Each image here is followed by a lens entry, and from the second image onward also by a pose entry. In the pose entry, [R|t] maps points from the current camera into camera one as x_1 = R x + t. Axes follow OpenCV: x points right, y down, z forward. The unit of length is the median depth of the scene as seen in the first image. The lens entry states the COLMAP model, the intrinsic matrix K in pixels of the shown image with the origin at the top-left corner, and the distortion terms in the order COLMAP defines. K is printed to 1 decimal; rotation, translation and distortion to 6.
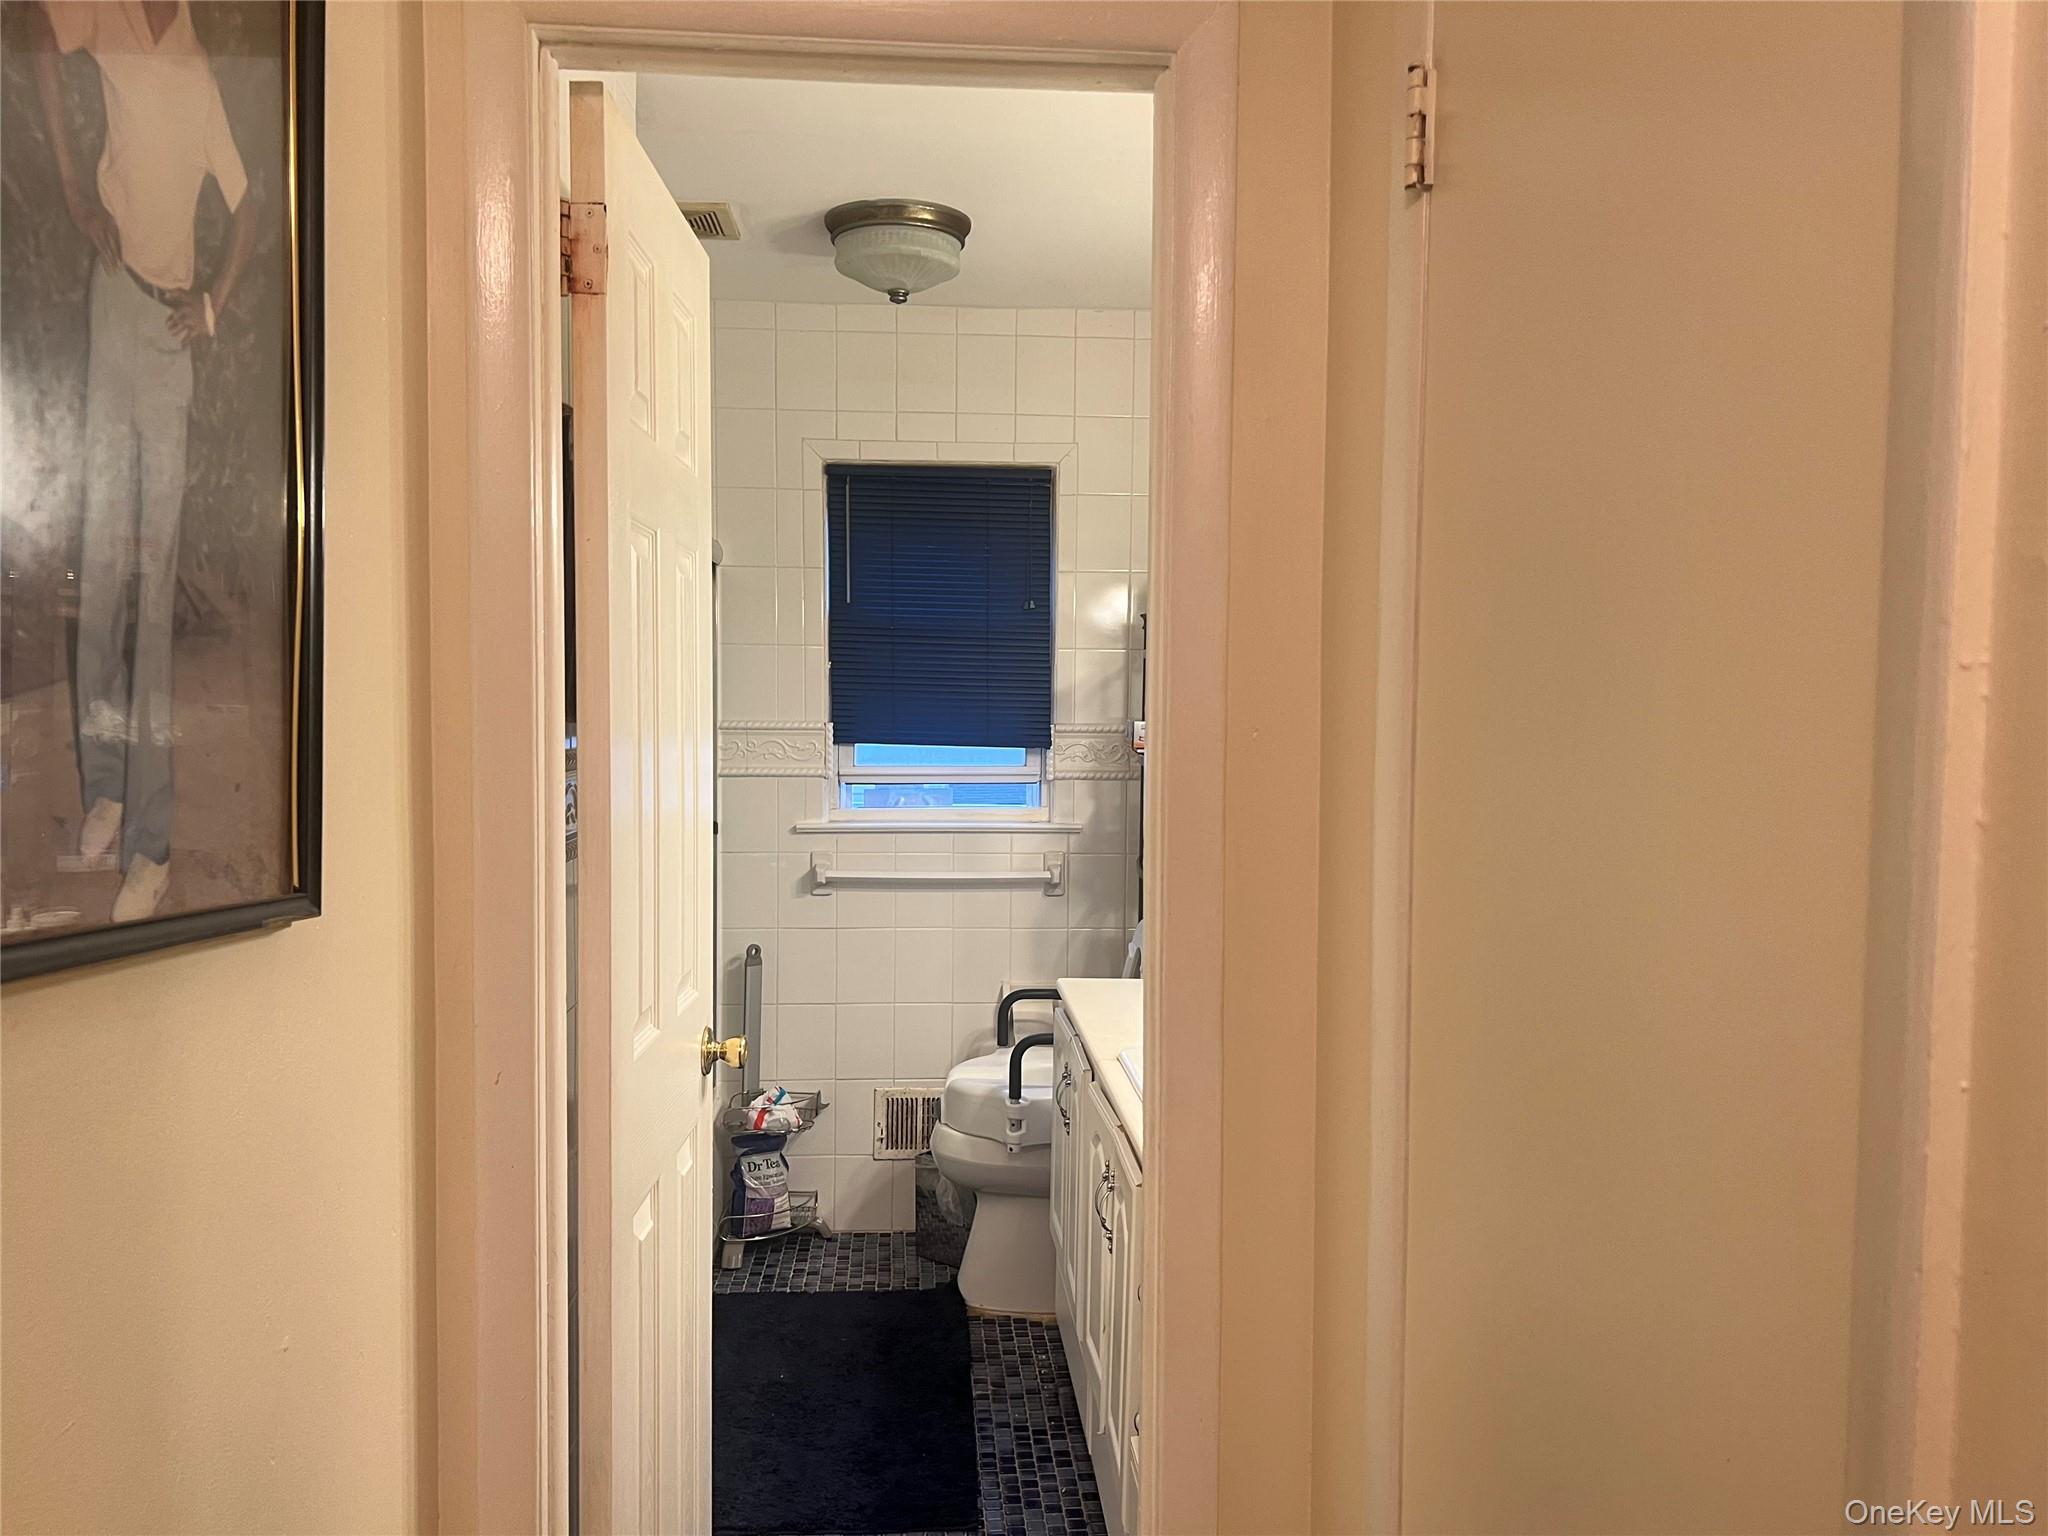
lens RADIAL K [[1581.8, 0, 1023.0], [0, 1581.8, 783.0], [0, 0, 1]] dist [0.018200, -0.001842]
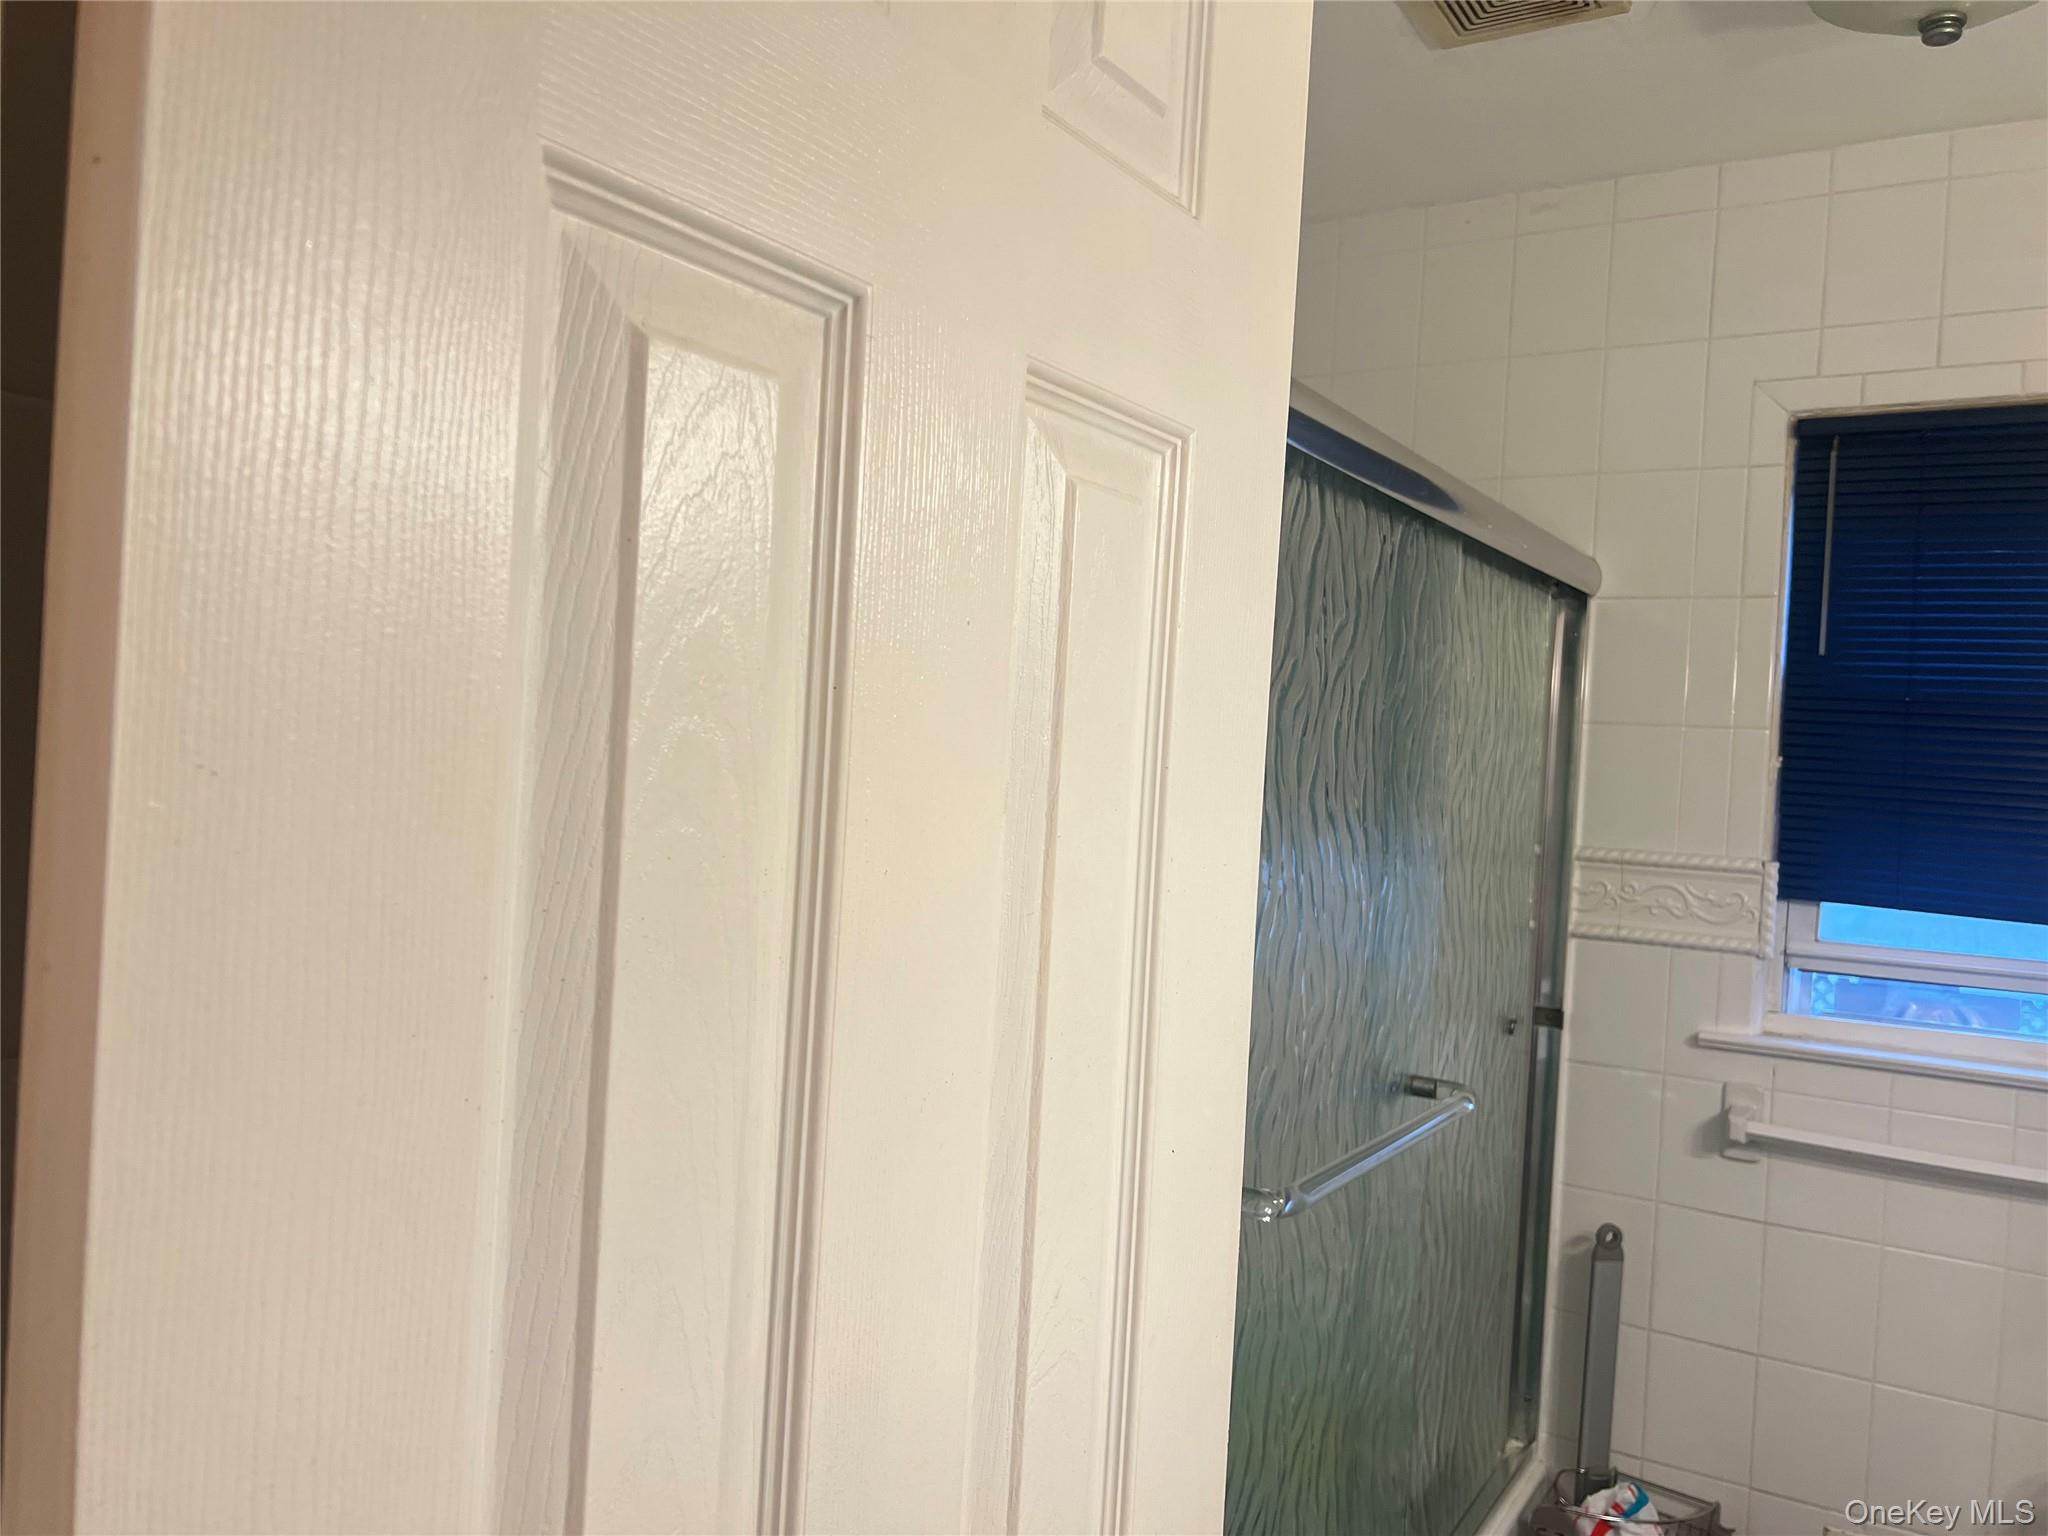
lens RADIAL K [[1581.8, 0, 1023.0], [0, 1581.8, 783.0], [0, 0, 1]] dist [0.018200, -0.001842]
pose [[0.810715, 0.041122, -0.583995, -0.007098], [-0.076469, 0.996422, -0.035993, -0.025009], [0.580425, 0.073838, 0.810959, 0.371284]]
